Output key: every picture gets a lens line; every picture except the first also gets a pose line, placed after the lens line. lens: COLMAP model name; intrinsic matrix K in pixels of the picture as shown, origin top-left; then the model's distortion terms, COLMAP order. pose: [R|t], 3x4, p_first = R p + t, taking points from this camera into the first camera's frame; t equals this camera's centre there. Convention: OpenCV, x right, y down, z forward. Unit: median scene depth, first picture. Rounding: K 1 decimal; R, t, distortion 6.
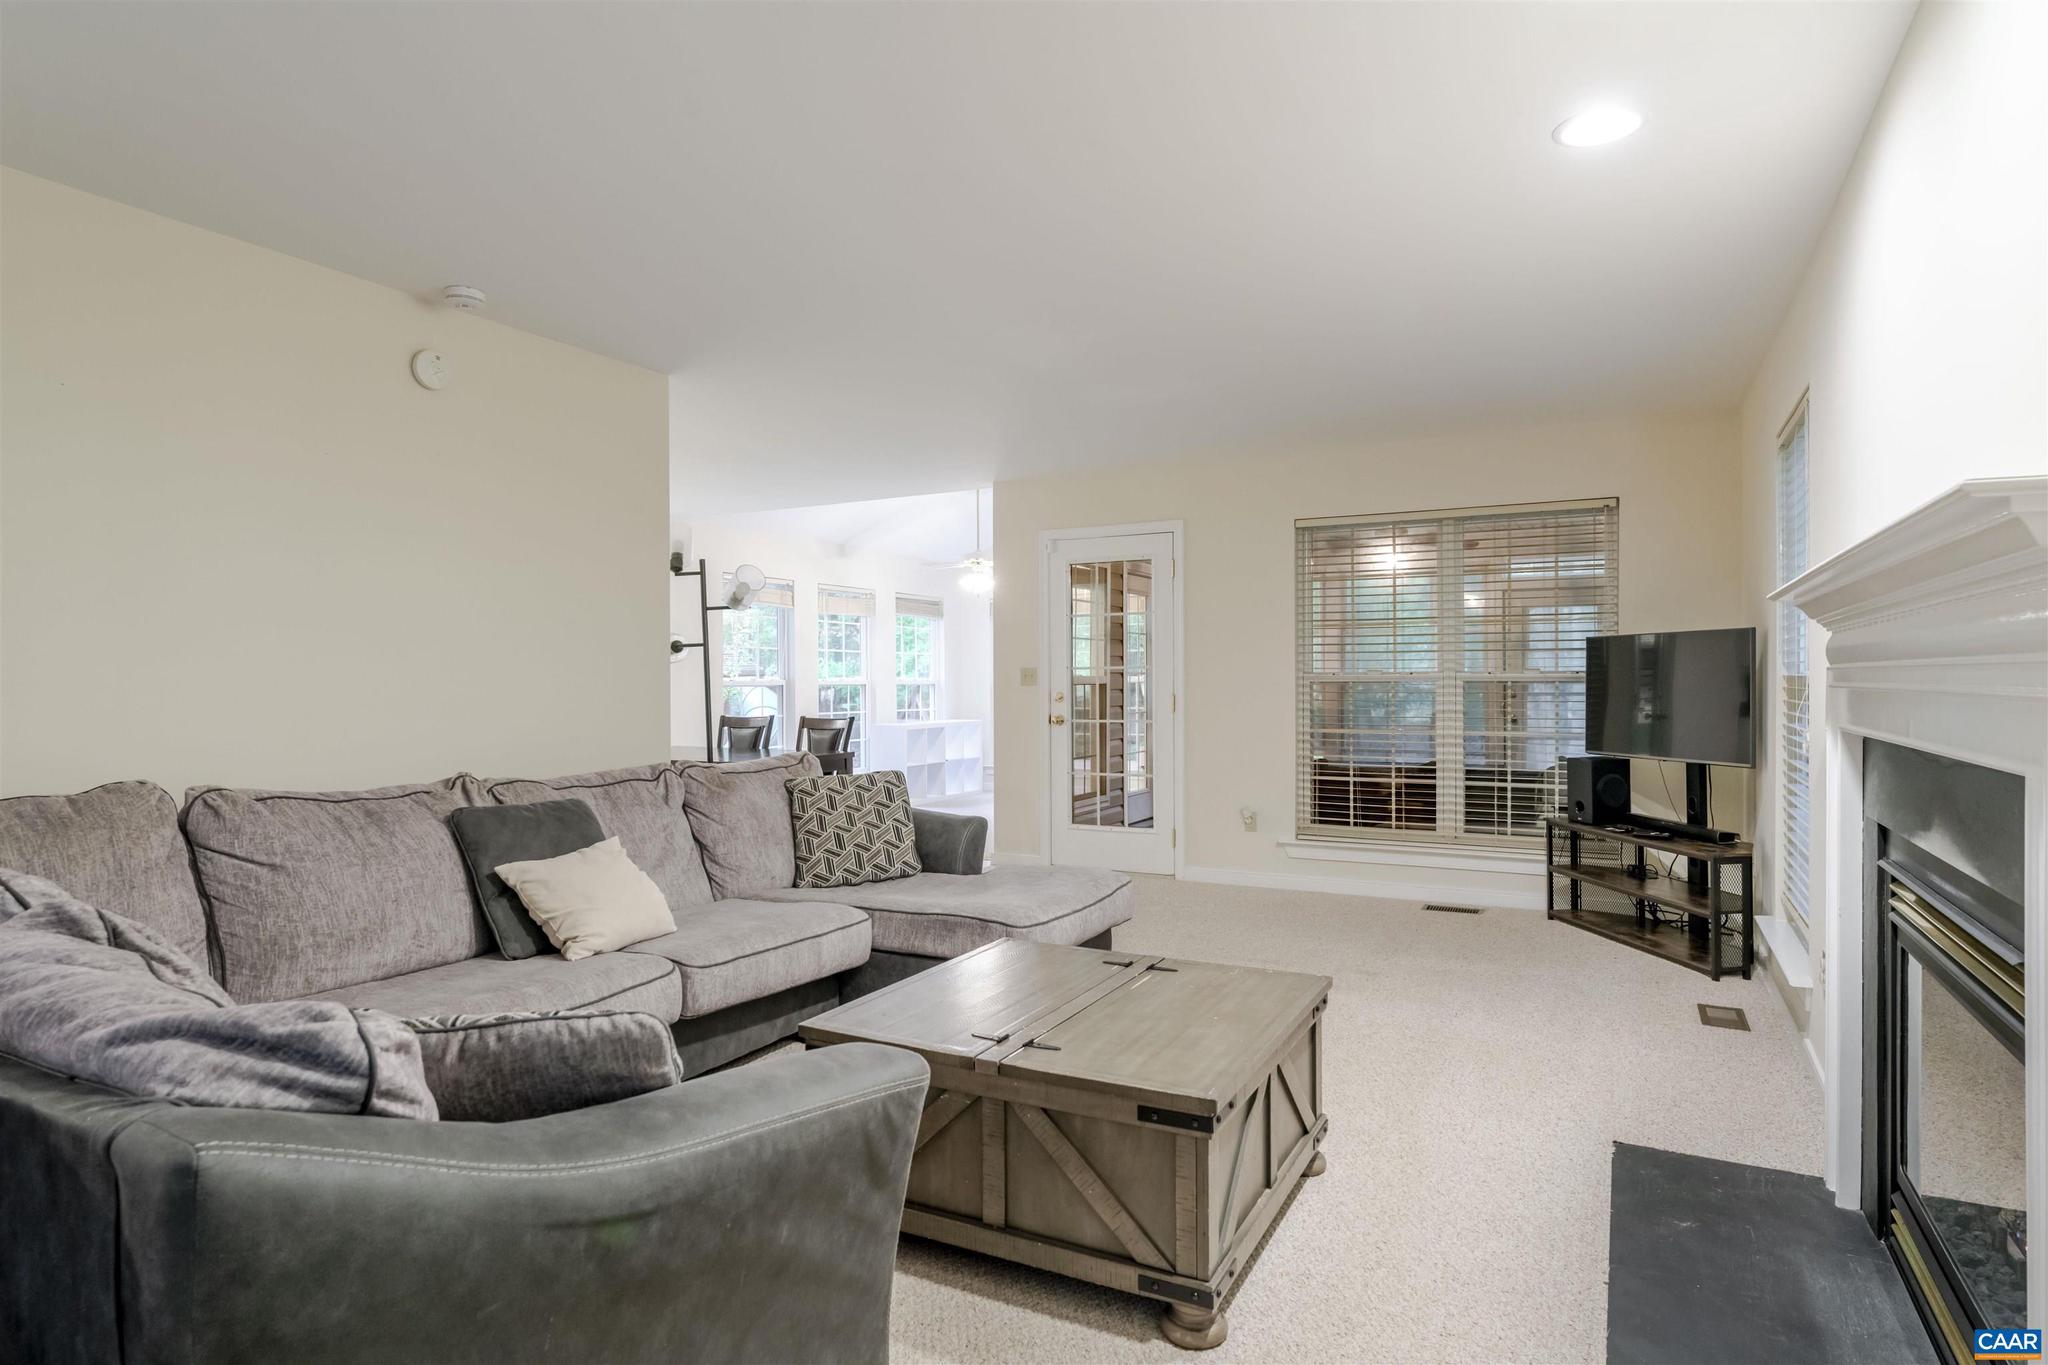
lens RADIAL K [[1110.7, 0, 1024.0], [0, 1110.7, 682.5], [0, 0, 1]] dist [0.000333, 0.000180]
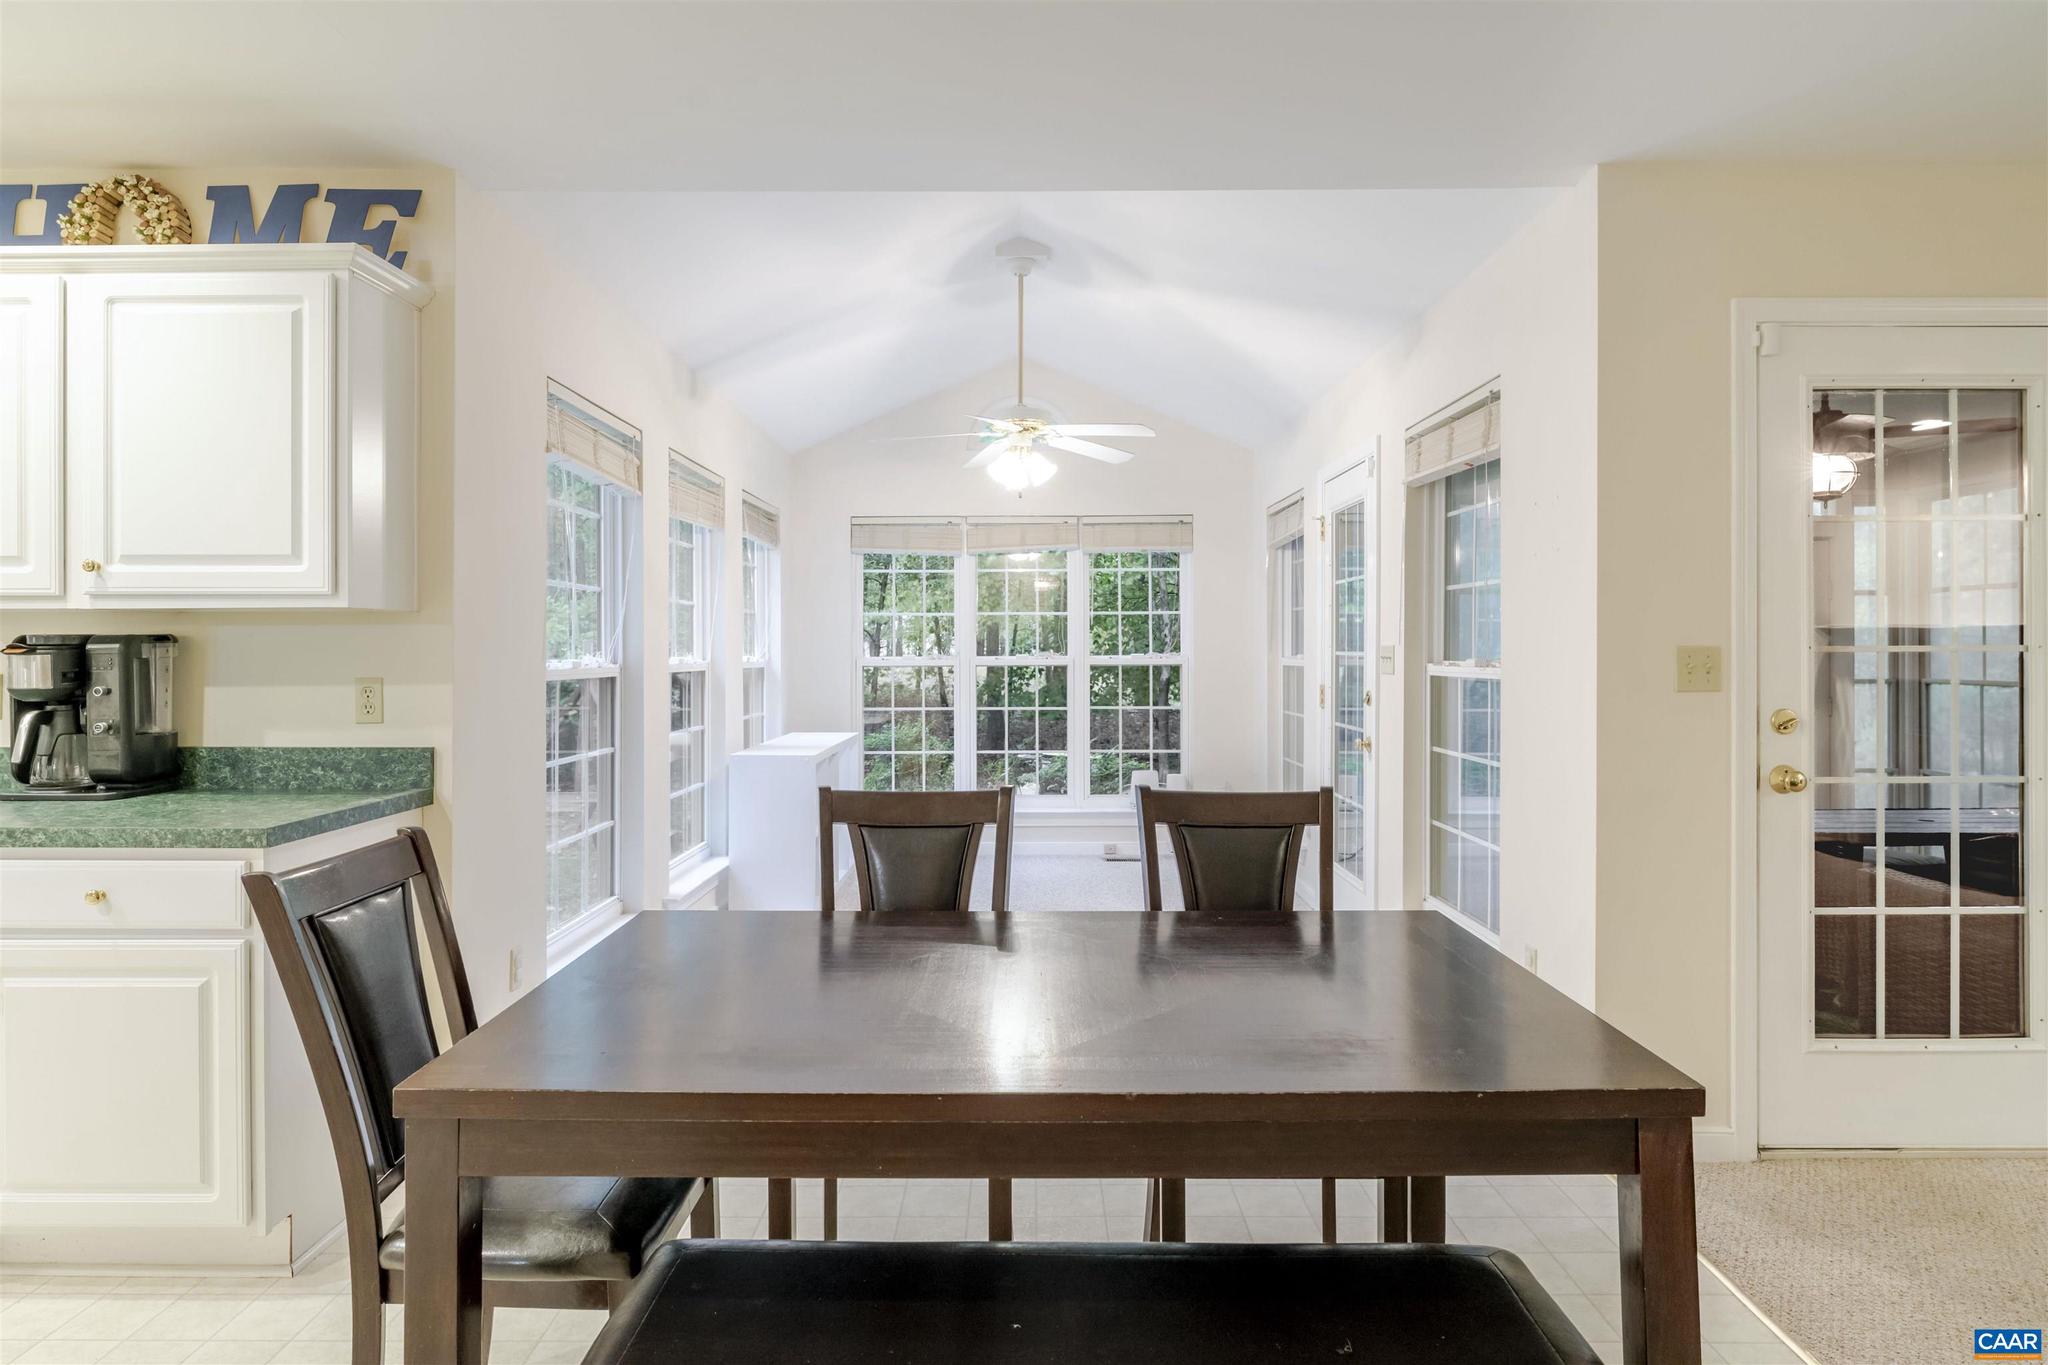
lens RADIAL K [[1173.1, 0, 1021.3], [0, 1173.1, 653.6], [0, 0, 1]] dist [-0.013346, -0.000758]
pose [[0.882105, 0.010184, 0.470943, -0.377224], [-0.008397, 0.999947, -0.005895, -0.006041], [-0.470978, 0.001245, 0.882144, 0.707759]]
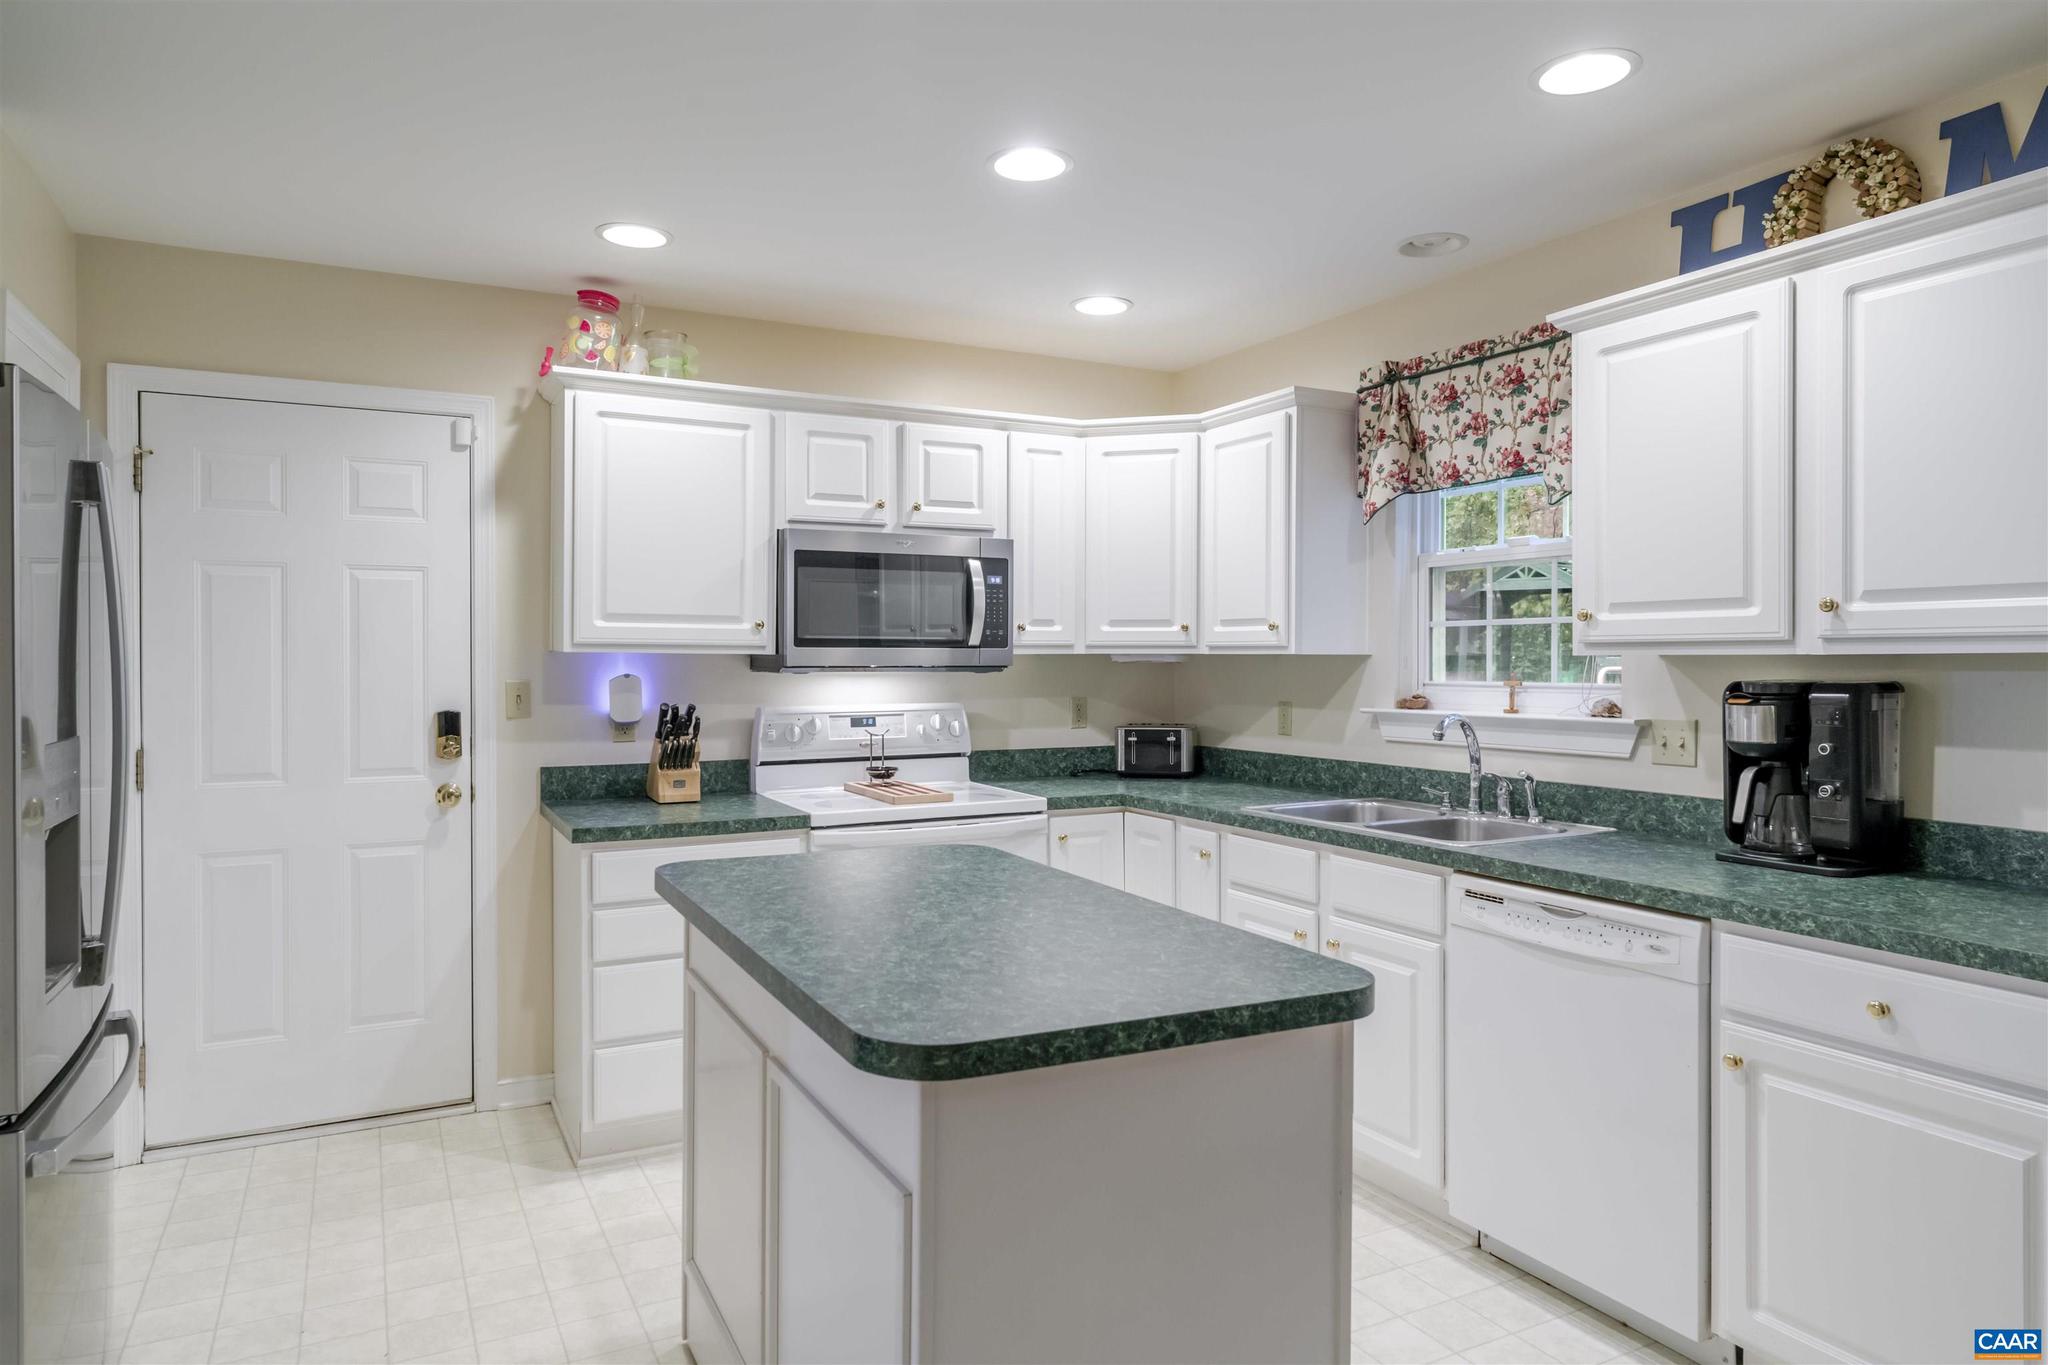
lens RADIAL K [[1238.8, 0, 1024.0], [0, 1238.8, 682.5], [0, 0, 1]] dist [-0.001723, -0.001858]
pose [[0.824749, 0.022064, -0.565068, -0.451877], [-0.012567, 0.999707, 0.020693, -0.016406], [0.565359, -0.009966, 0.824784, 0.767018]]
